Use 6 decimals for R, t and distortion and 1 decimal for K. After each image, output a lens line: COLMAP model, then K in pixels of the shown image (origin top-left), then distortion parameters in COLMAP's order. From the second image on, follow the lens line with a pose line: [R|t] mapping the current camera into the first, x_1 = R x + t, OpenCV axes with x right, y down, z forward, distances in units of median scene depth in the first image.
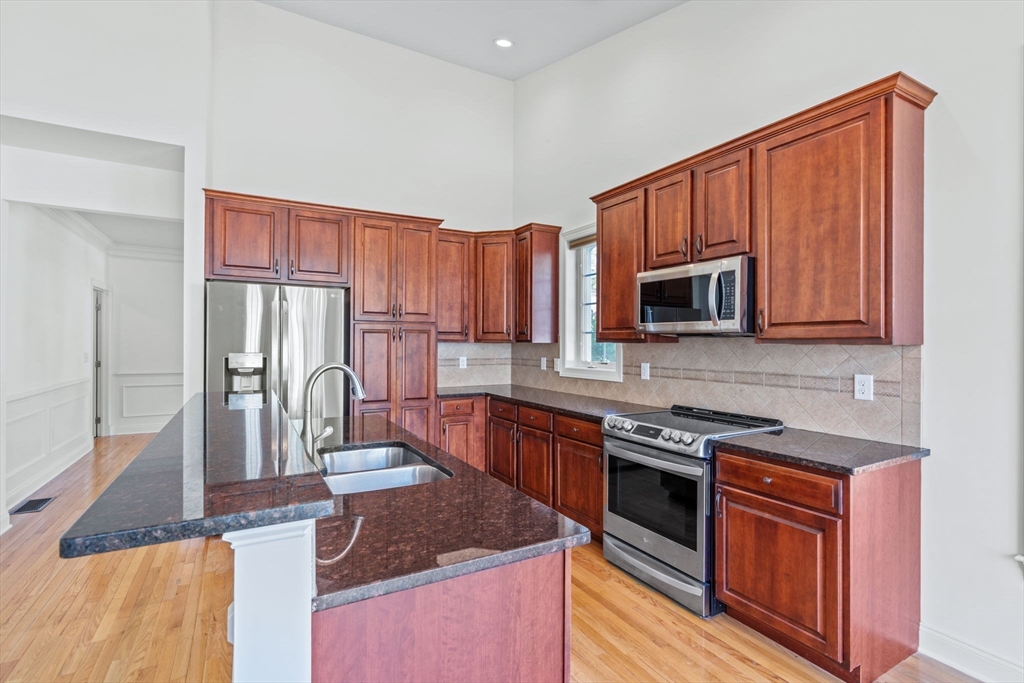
lens RADIAL K [[474.5, 0, 522.8], [0, 474.5, 337.9], [0, 0, 1]] dist [-0.004959, 0.002275]
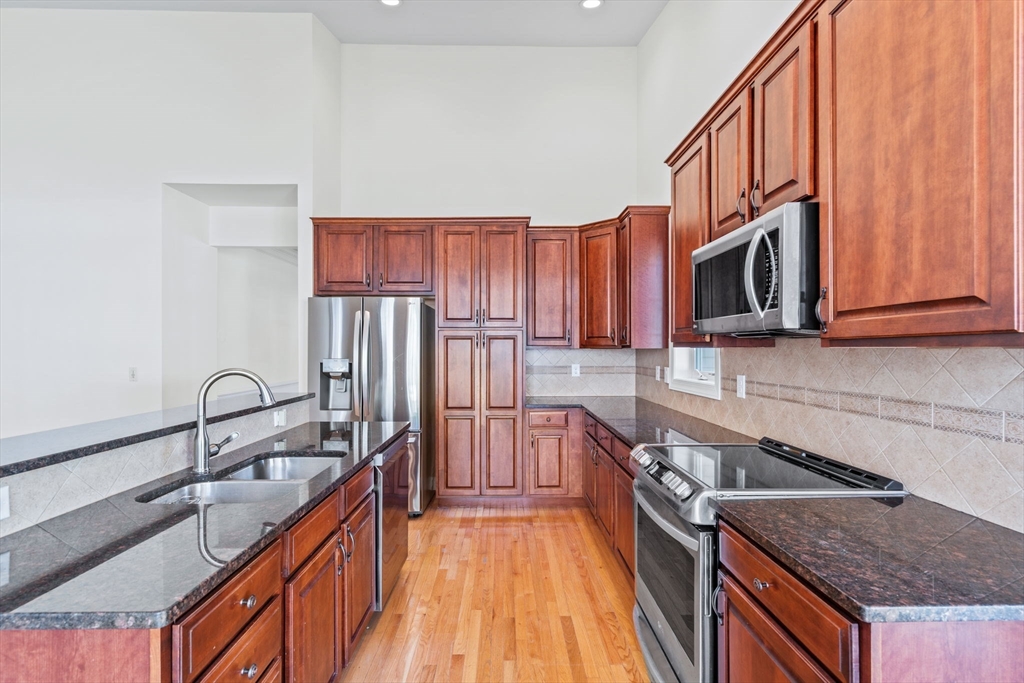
lens RADIAL K [[474.5, 0, 520.4], [0, 474.5, 347.1], [0, 0, 1]] dist [-0.004959, 0.002275]
pose [[0.876727, -0.007596, -0.480929, 0.381350], [0.010287, 0.999943, 0.002958, 0.005734], [0.480879, -0.007541, 0.876755, 0.254732]]
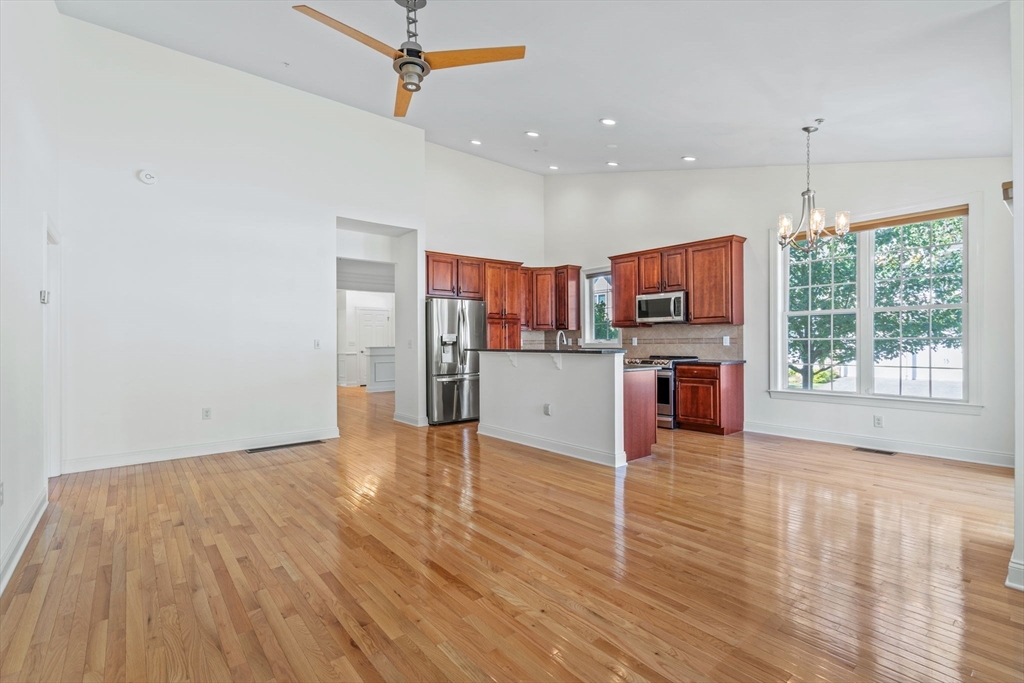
lens RADIAL K [[474.5, 0, 530.7], [0, 474.5, 339.6], [0, 0, 1]] dist [-0.004959, 0.002275]
pose [[0.980379, -0.013219, 0.196678, -0.730310], [0.012179, 0.999905, 0.006495, 0.052351], [-0.196745, -0.003972, 0.980447, -1.157155]]
